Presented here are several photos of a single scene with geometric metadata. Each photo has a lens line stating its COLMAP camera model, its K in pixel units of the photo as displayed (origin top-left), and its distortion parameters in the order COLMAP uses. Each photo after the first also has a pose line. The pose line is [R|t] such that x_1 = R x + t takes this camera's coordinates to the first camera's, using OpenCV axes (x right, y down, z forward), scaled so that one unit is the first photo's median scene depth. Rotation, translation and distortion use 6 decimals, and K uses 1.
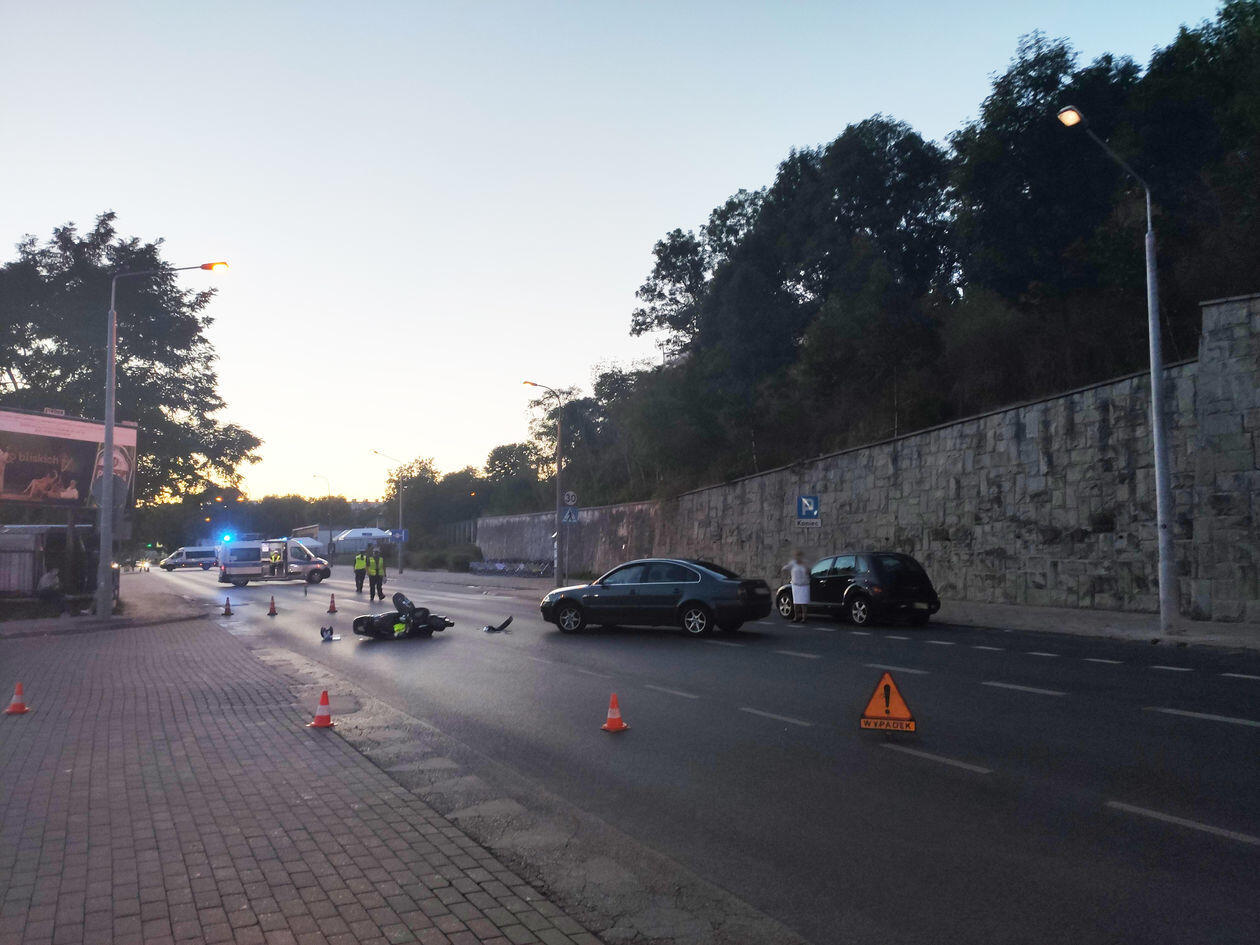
lens RADIAL K [[946.9, 0, 614.2], [0, 946.9, 455.5], [0, 0, 1]] dist [0.083376, -0.112665]
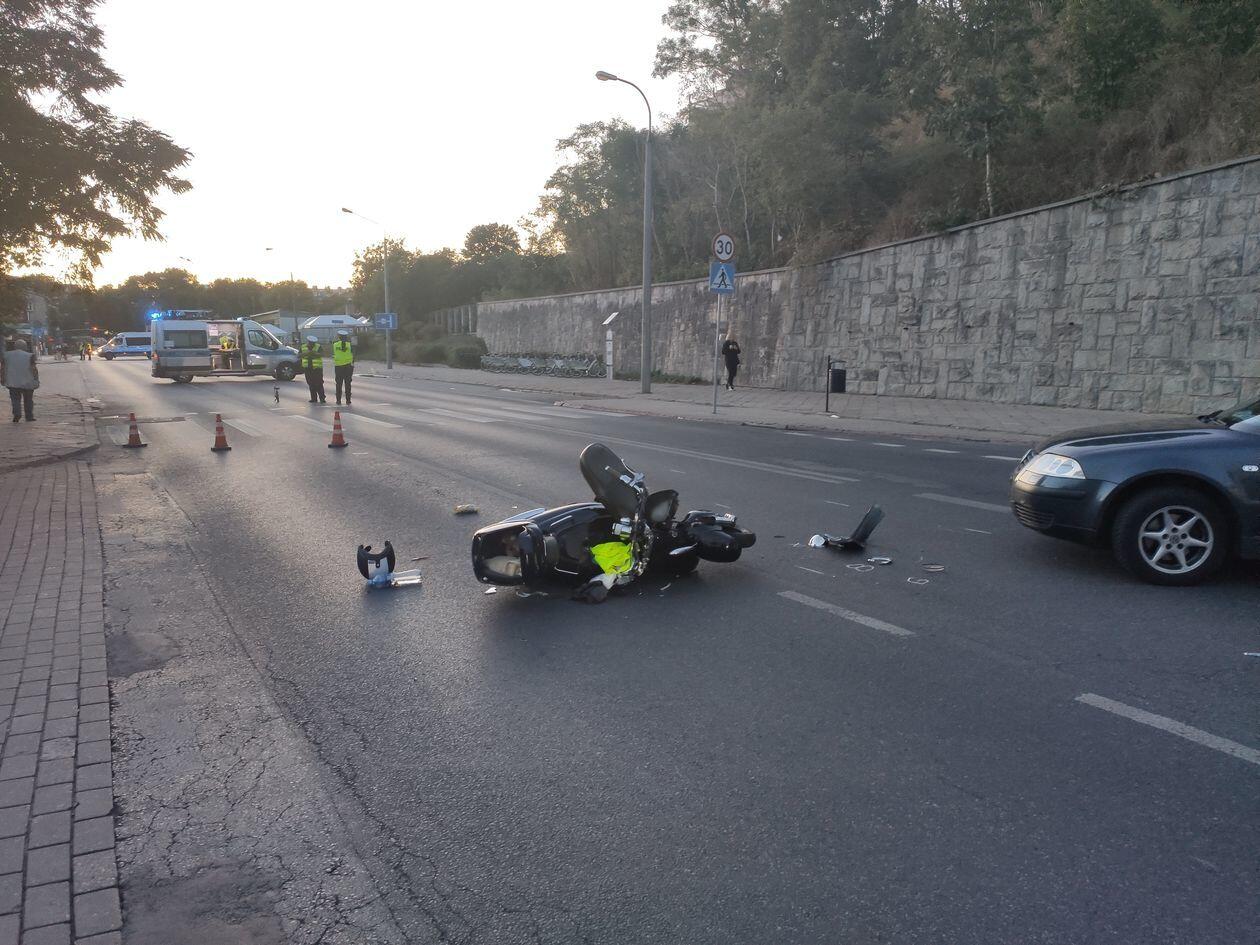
lens RADIAL K [[946.9, 0, 599.3], [0, 946.9, 474.0], [0, 0, 1]] dist [0.083376, -0.112665]
pose [[0.999677, 0.009930, 0.023396, -0.146065], [-0.015047, 0.973087, 0.229946, 0.051188], [-0.020483, -0.230224, 0.972922, 0.433442]]
